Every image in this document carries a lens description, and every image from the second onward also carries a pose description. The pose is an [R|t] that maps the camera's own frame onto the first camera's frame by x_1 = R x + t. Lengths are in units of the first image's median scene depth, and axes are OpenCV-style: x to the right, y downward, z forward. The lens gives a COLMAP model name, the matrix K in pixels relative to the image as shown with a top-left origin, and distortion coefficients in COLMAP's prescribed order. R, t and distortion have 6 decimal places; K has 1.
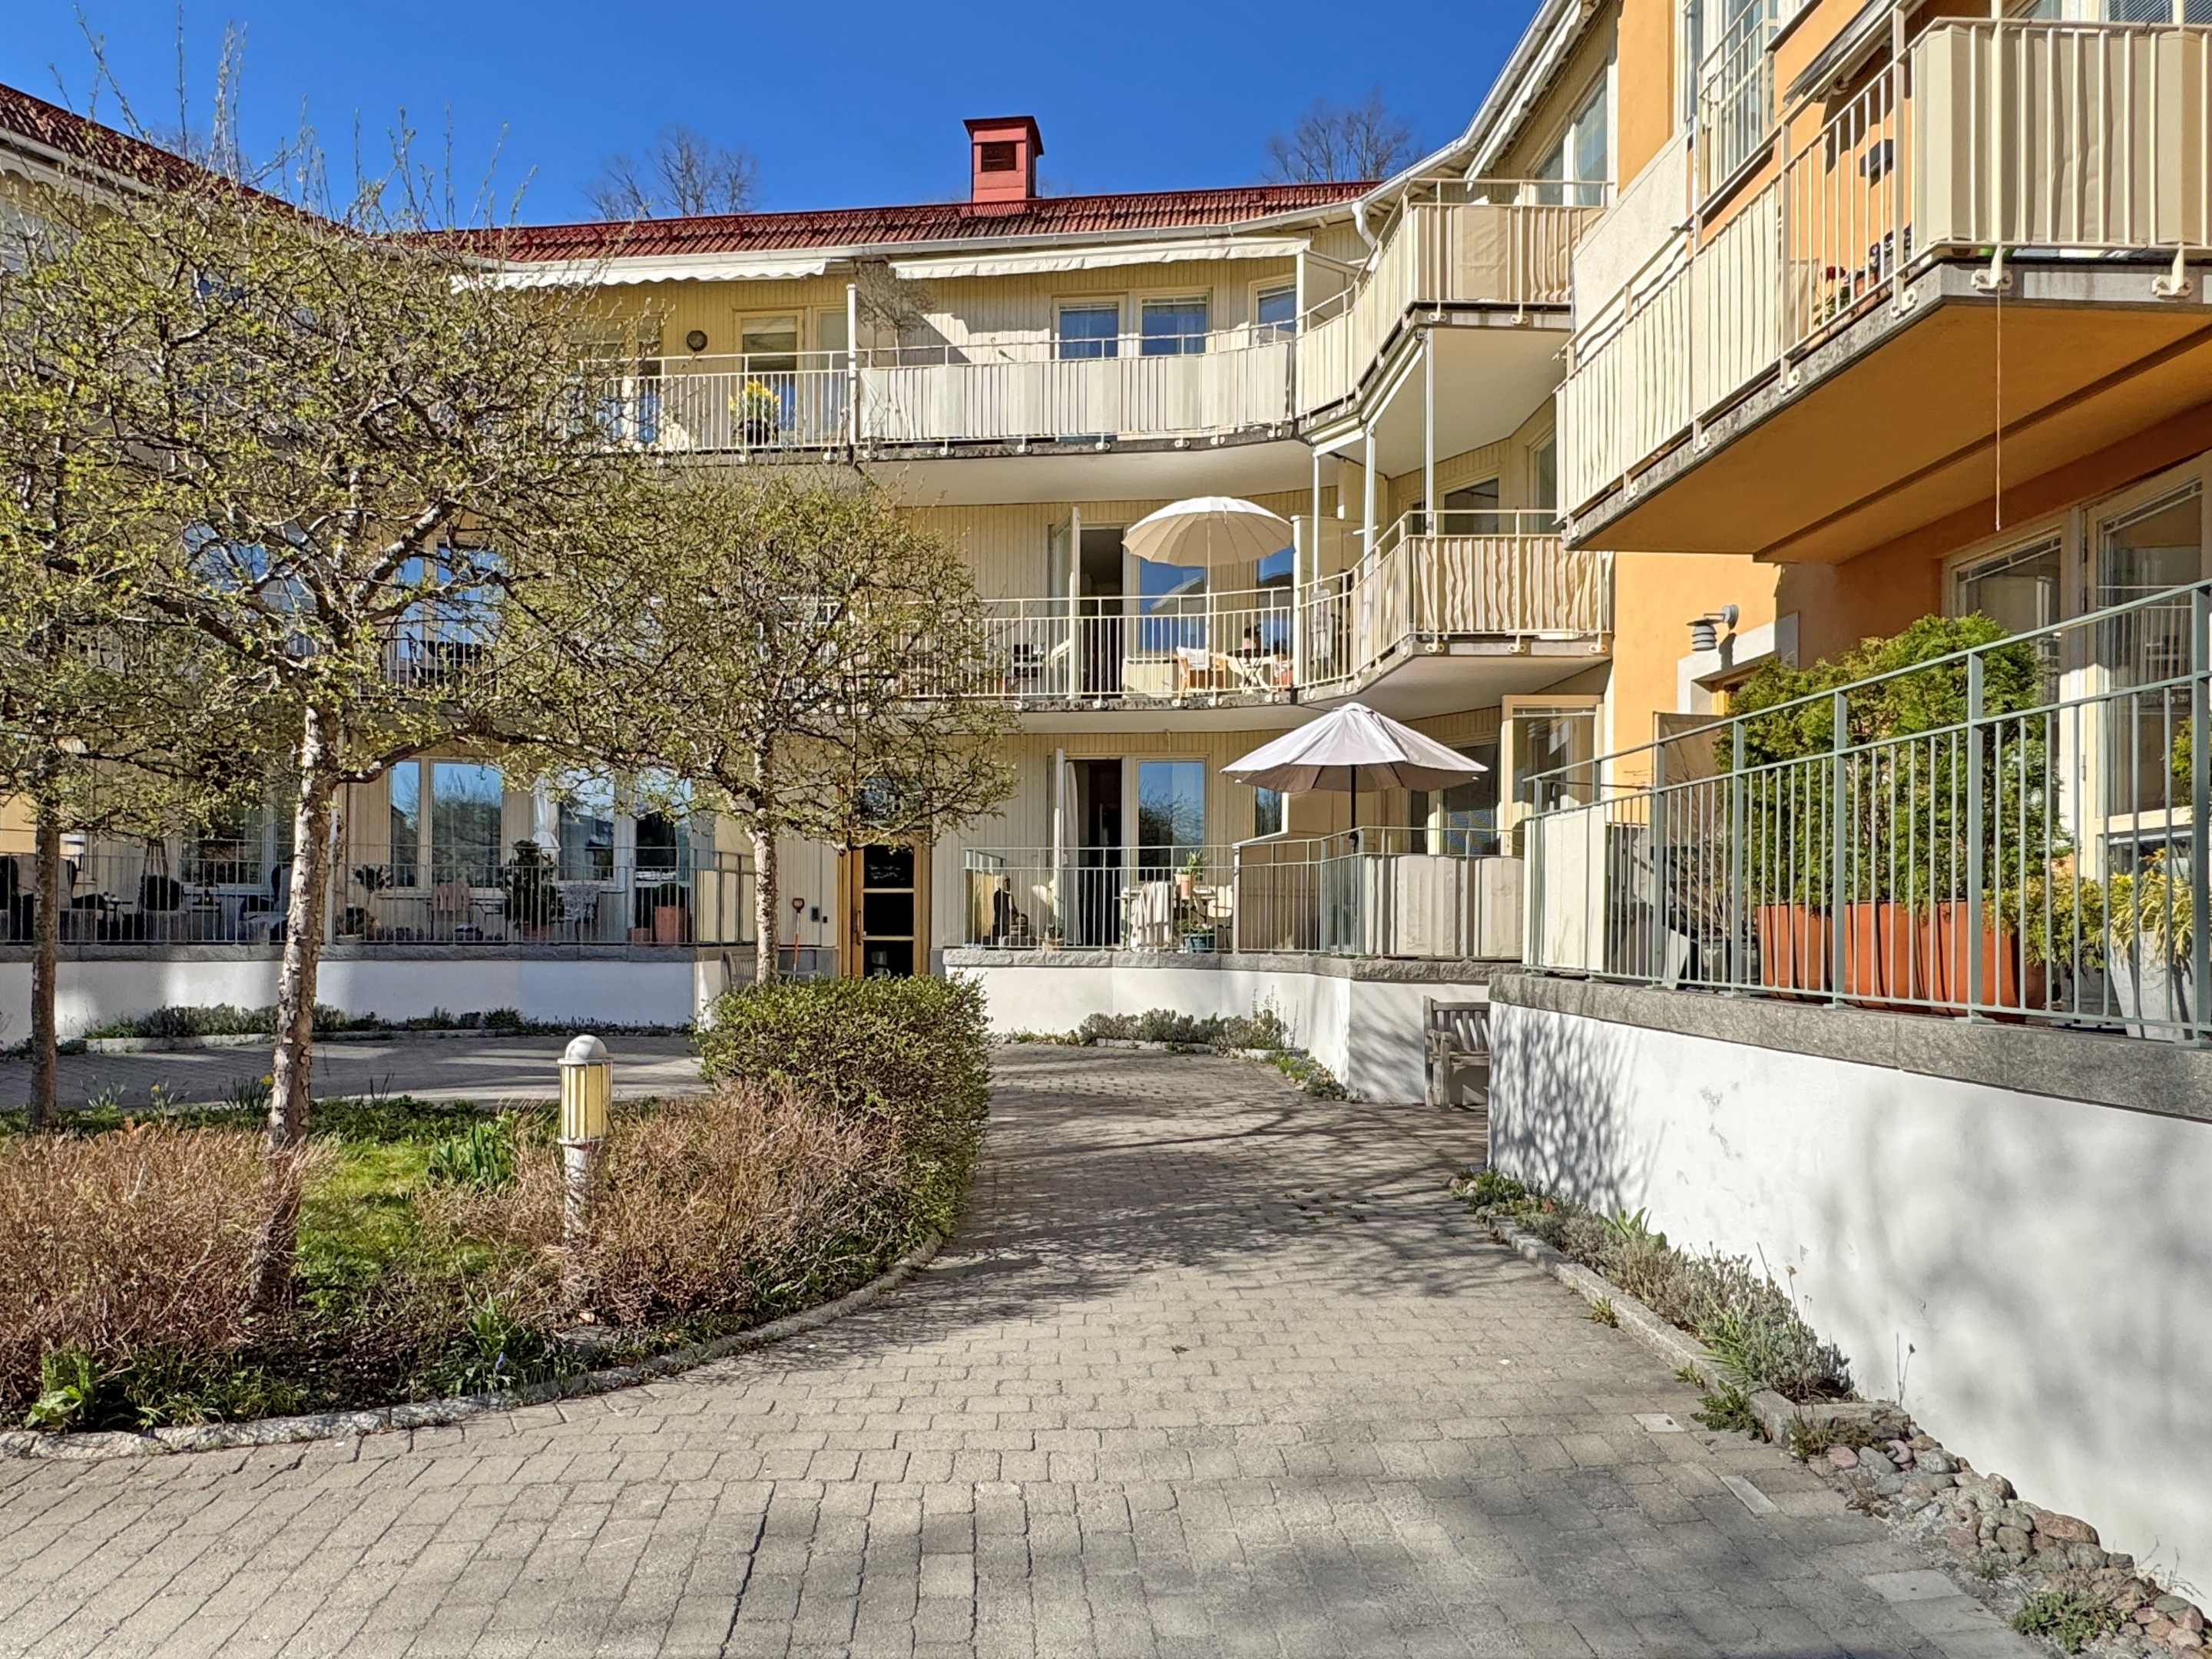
lens RADIAL K [[1384.6, 0, 1106.0], [0, 1384.6, 829.5], [0, 0, 1]] dist [0.000662, -0.000306]
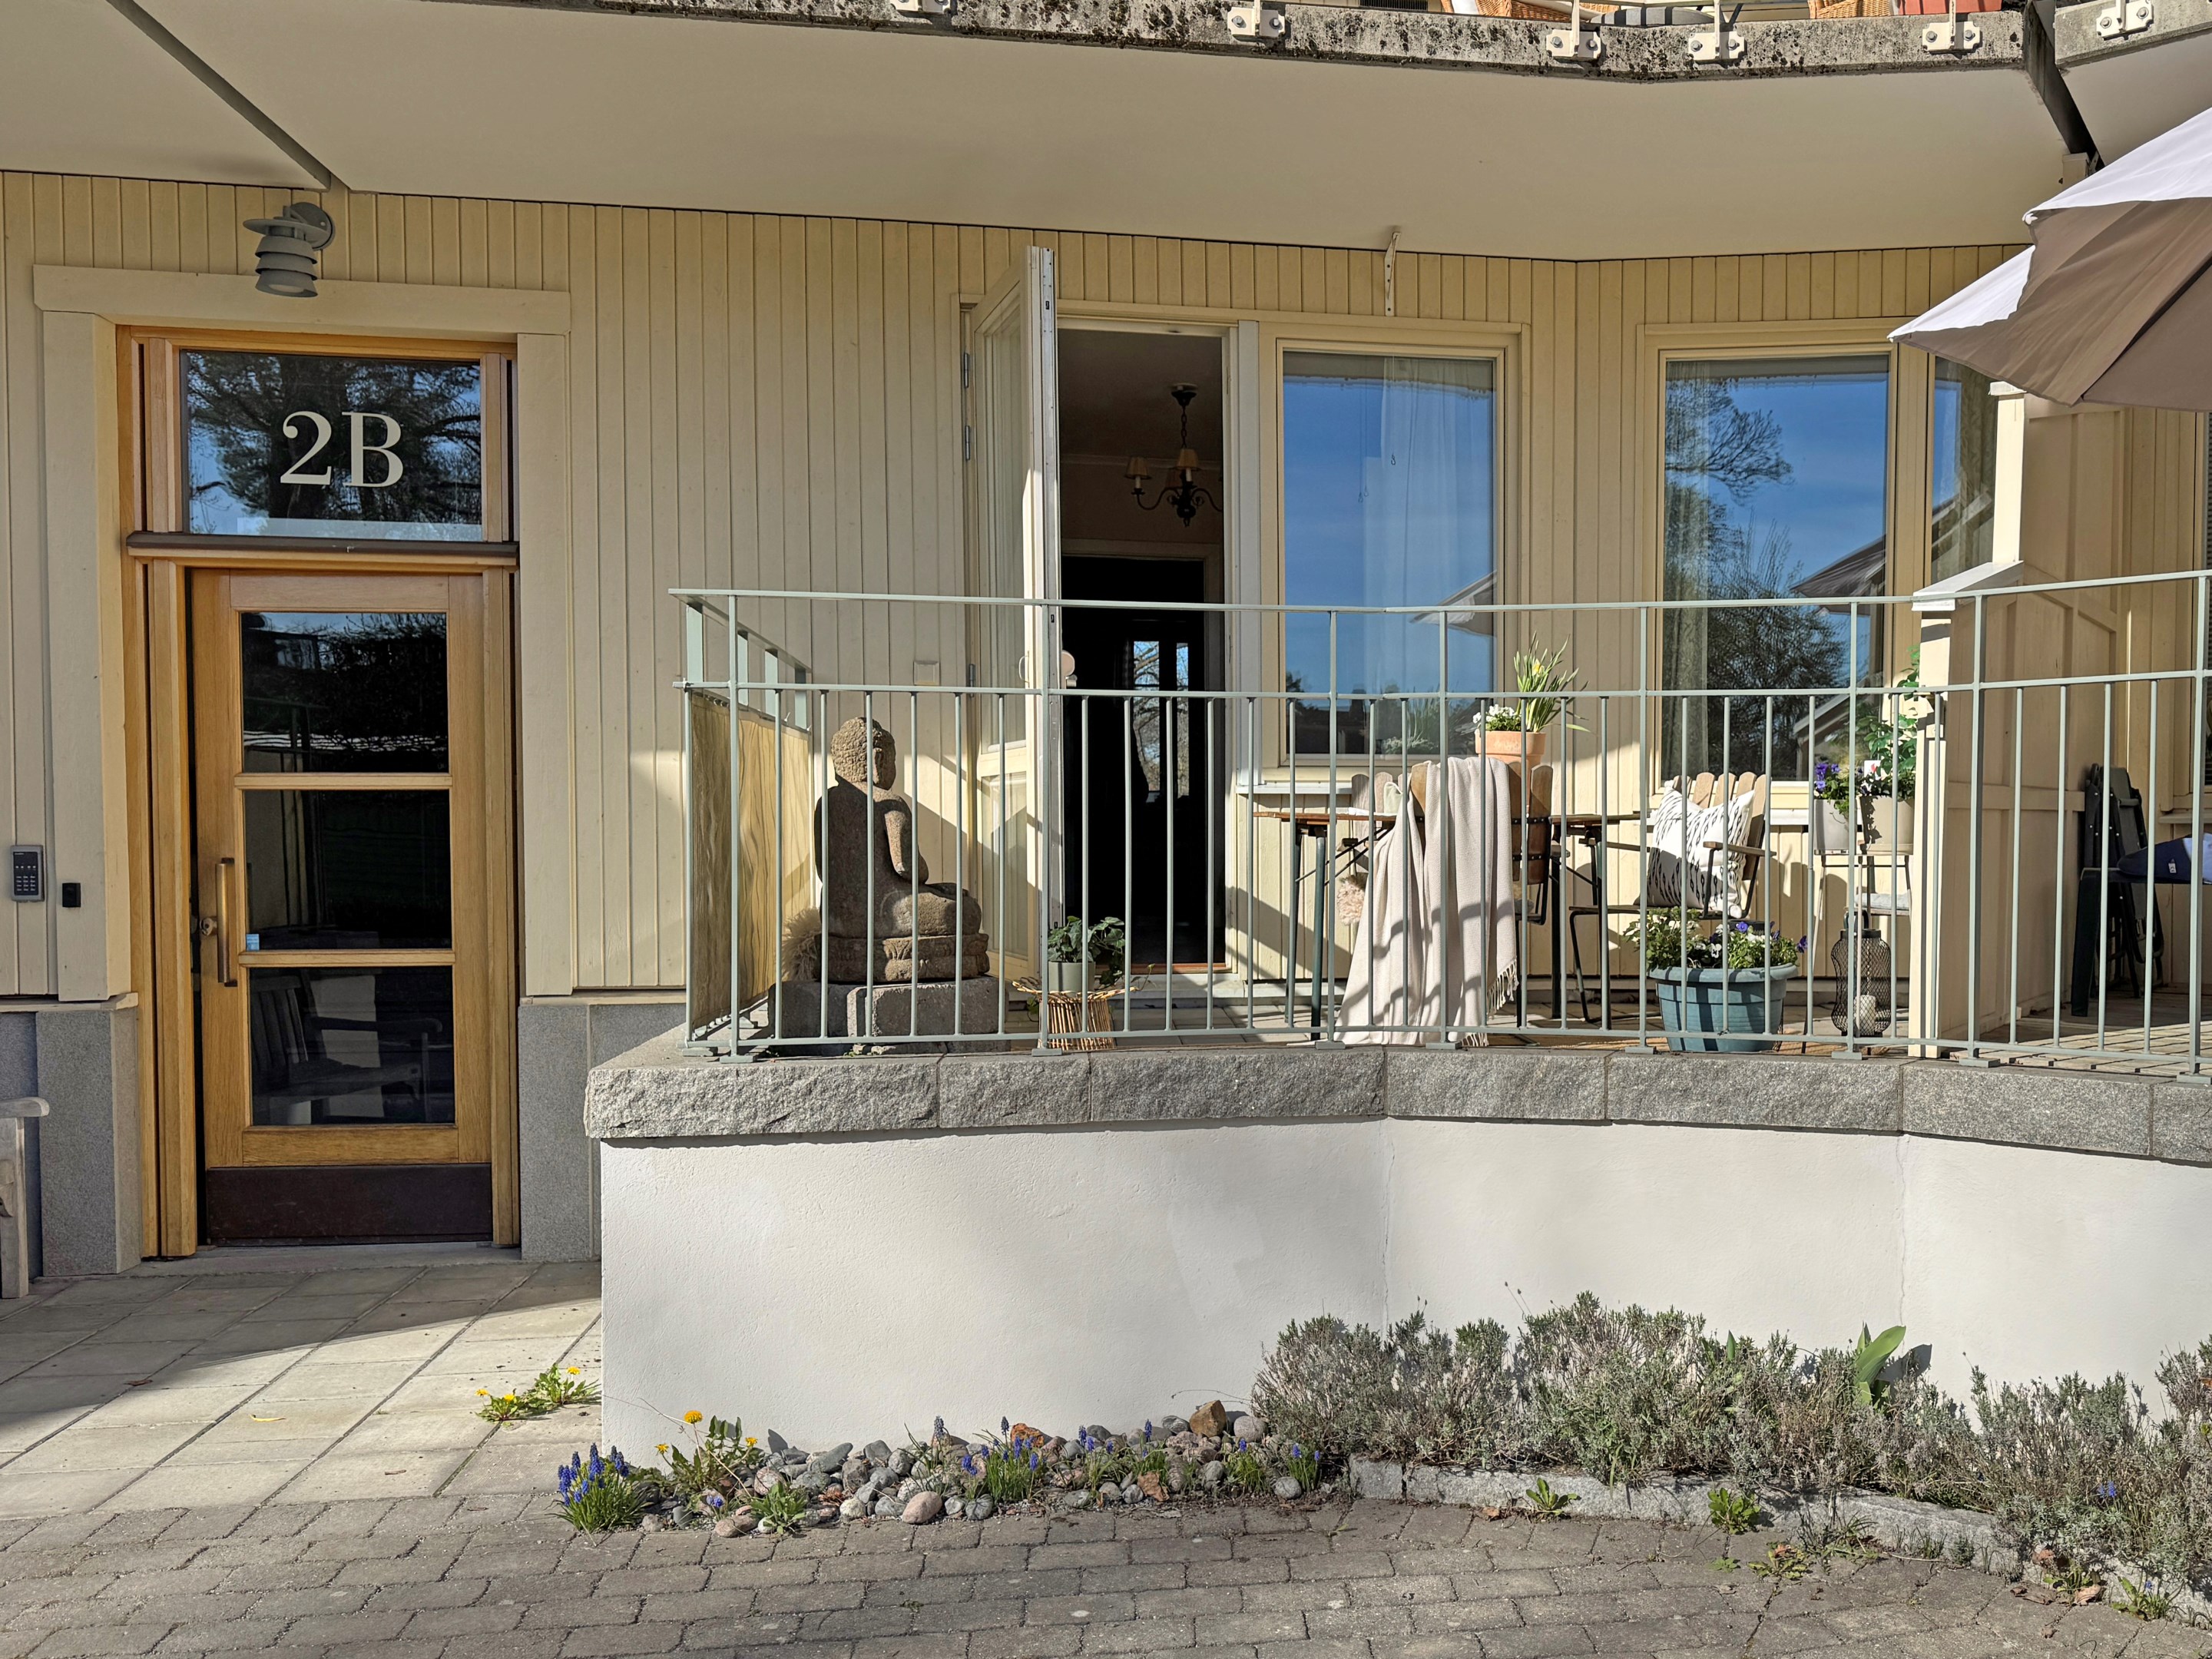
lens RADIAL K [[1360.6, 0, 1106.0], [0, 1360.6, 829.5], [0, 0, 1]] dist [0.005312, 0.001288]
pose [[0.957757, -0.011417, 0.287354, -0.096803], [-0.015322, 0.995766, 0.090633, 0.028454], [-0.287172, -0.091207, 0.953527, 0.740909]]
